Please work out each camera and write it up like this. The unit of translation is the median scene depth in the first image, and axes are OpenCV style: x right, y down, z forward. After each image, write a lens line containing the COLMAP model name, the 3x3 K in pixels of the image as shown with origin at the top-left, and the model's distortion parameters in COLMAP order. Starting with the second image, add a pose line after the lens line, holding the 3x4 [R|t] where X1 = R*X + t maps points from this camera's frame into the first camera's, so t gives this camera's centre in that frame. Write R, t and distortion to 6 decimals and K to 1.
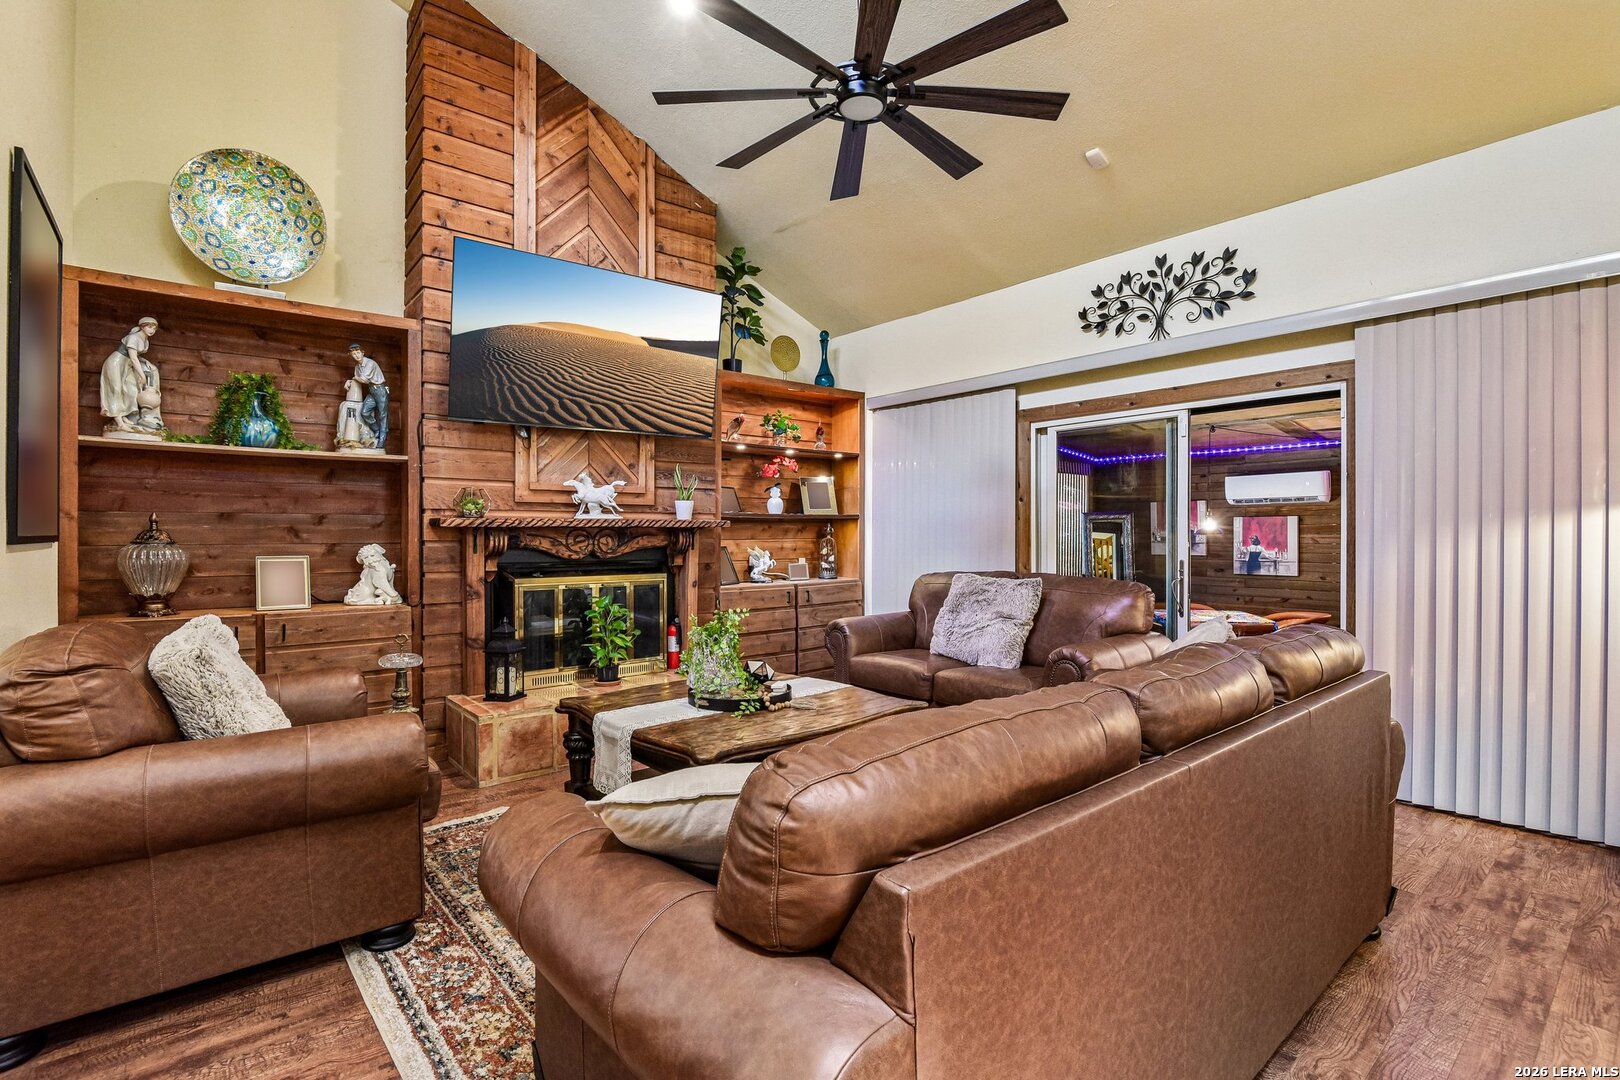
lens RADIAL K [[752.6, 0, 810.0], [0, 752.6, 540.0], [0, 0, 1]] dist [-0.001730, -0.009500]
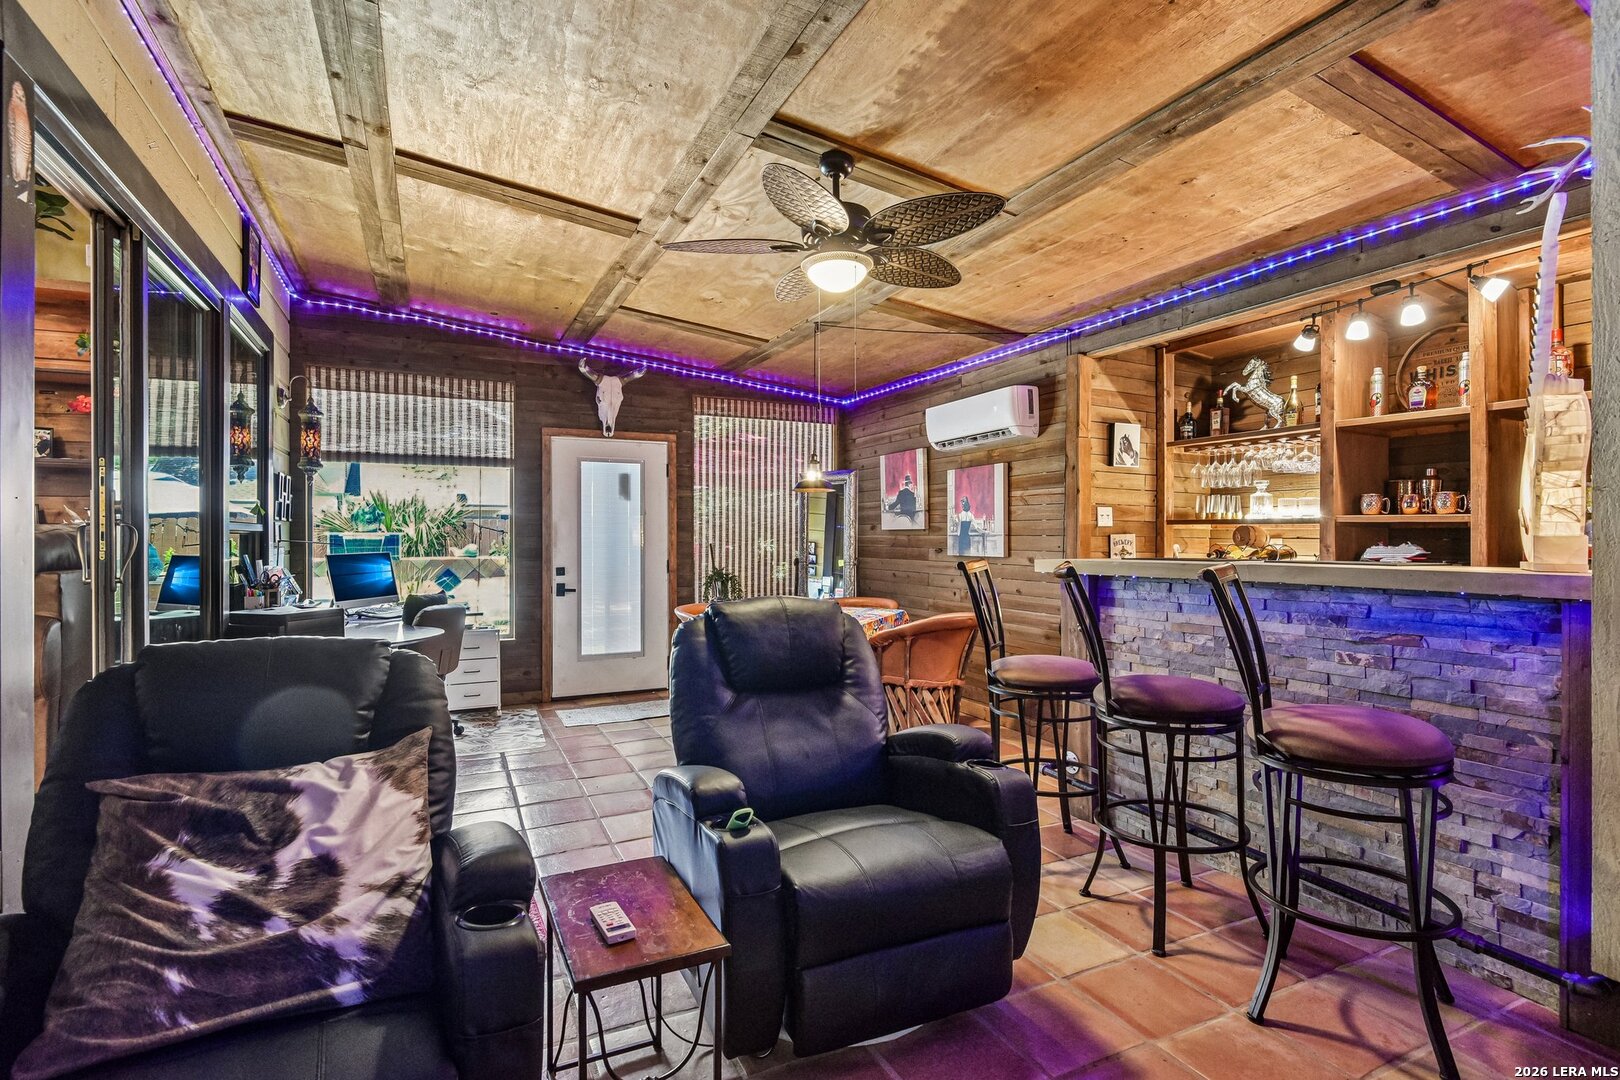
lens RADIAL K [[789.8, 0, 810.0], [0, 789.8, 540.0], [0, 0, 1]] dist [-0.002221, -0.015468]
pose [[0.968099, 0.000265, -0.250566, 1.153841], [0.000111, 0.999999, 0.001486, 0.056486], [0.250566, -0.001466, 0.968098, 0.551544]]
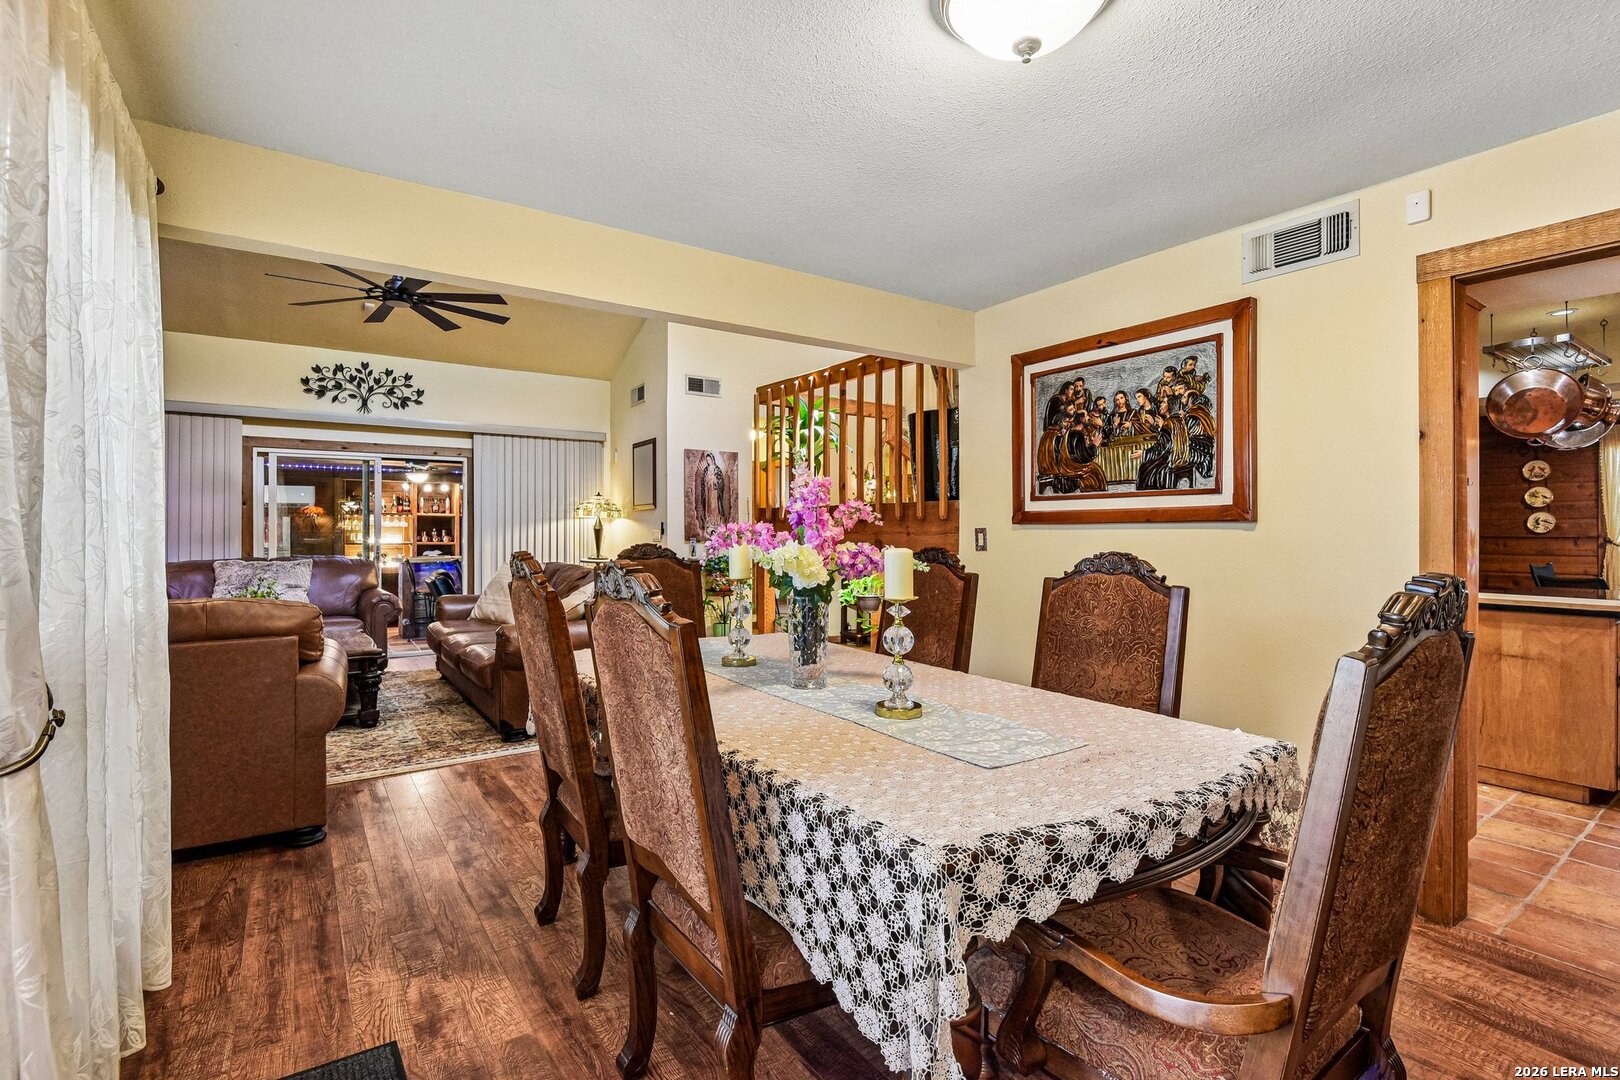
lens RADIAL K [[745.4, 0, 807.6], [0, 745.4, 531.0], [0, 0, 1]] dist [-0.001908, -0.009095]
pose [[0.092591, 0.002058, 0.995702, -1.066034], [0.004621, 0.999986, -0.002497, 0.002449], [-0.995693, 0.004832, 0.092580, -0.121622]]
